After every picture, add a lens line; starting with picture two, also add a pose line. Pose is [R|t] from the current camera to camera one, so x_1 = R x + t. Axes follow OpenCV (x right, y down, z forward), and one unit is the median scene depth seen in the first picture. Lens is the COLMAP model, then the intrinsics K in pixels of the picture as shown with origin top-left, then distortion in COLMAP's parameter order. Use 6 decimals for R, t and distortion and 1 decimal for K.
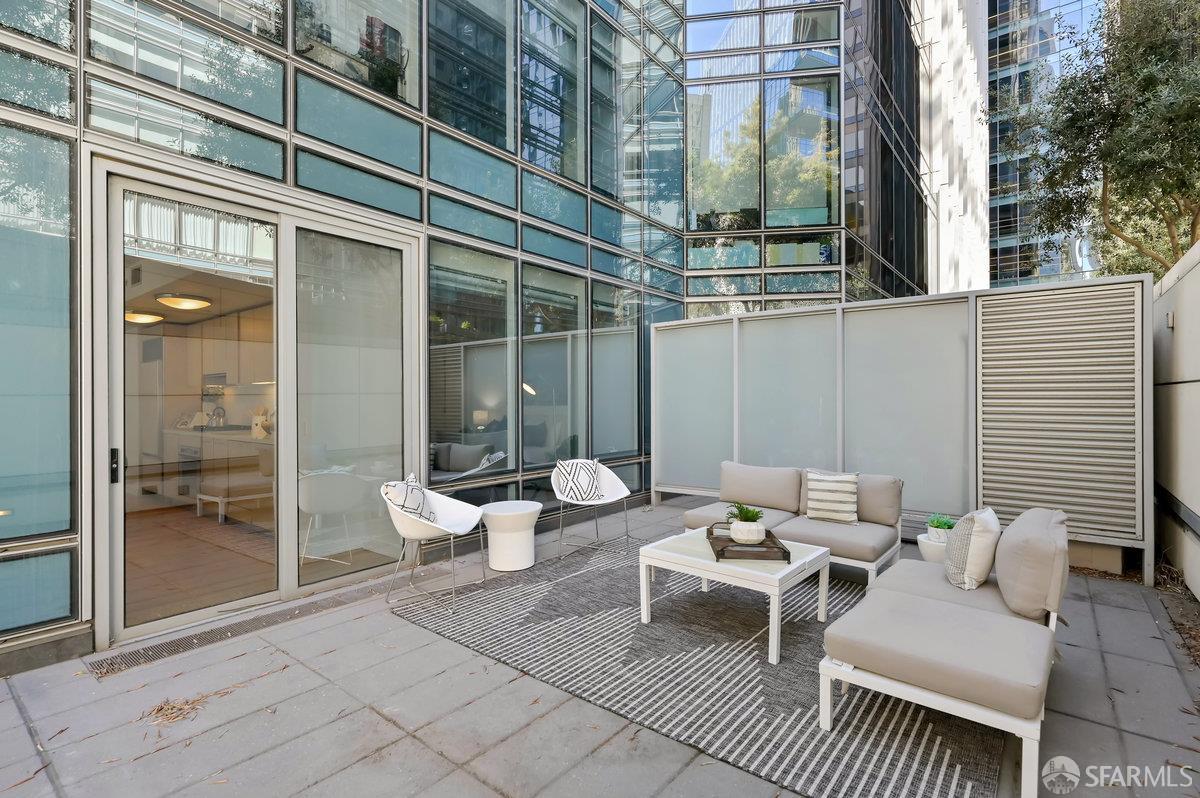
lens RADIAL K [[583.7, 0, 579.3], [0, 583.7, 399.8], [0, 0, 1]] dist [-0.000587, 0.000676]
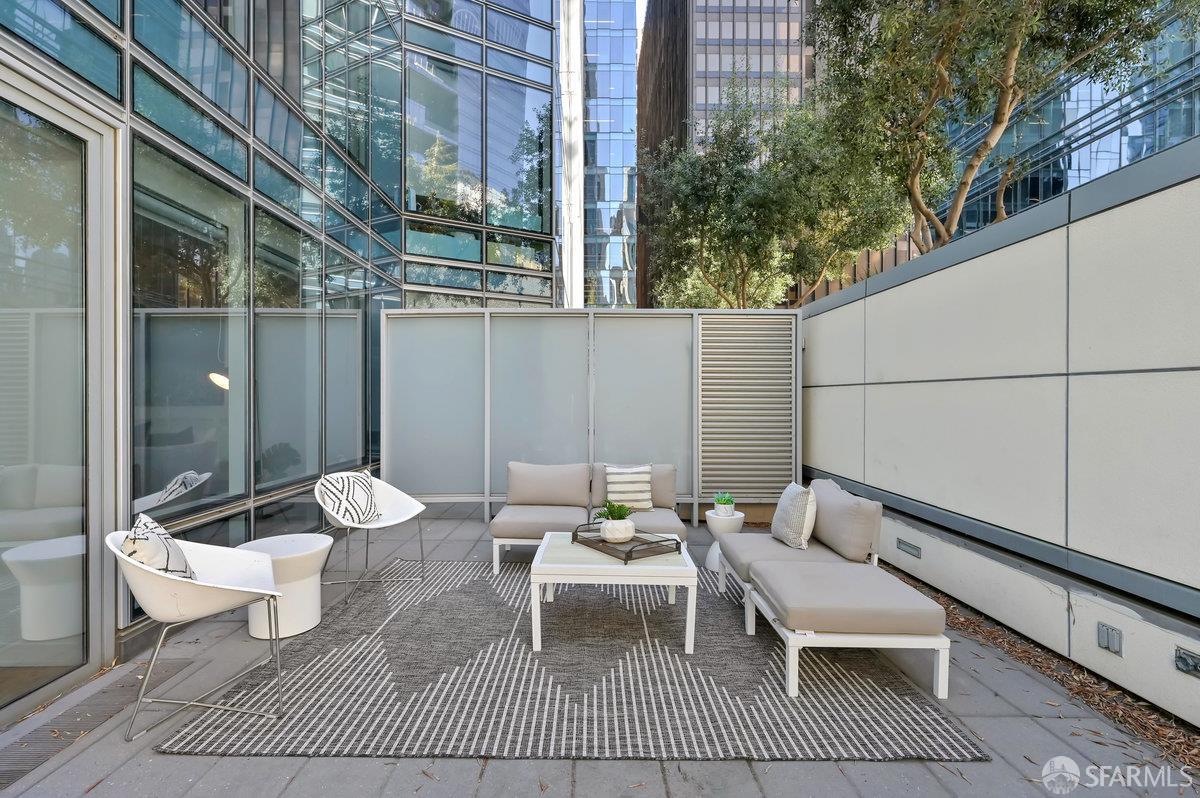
lens RADIAL K [[583.7, 0, 600.3], [0, 583.7, 400.5], [0, 0, 1]] dist [-0.000587, 0.000676]
pose [[0.759442, 0.002304, 0.650571, -0.342394], [-0.001618, 0.999997, -0.001653, 0.008420], [-0.650573, 0.000203, 0.759444, 0.246623]]
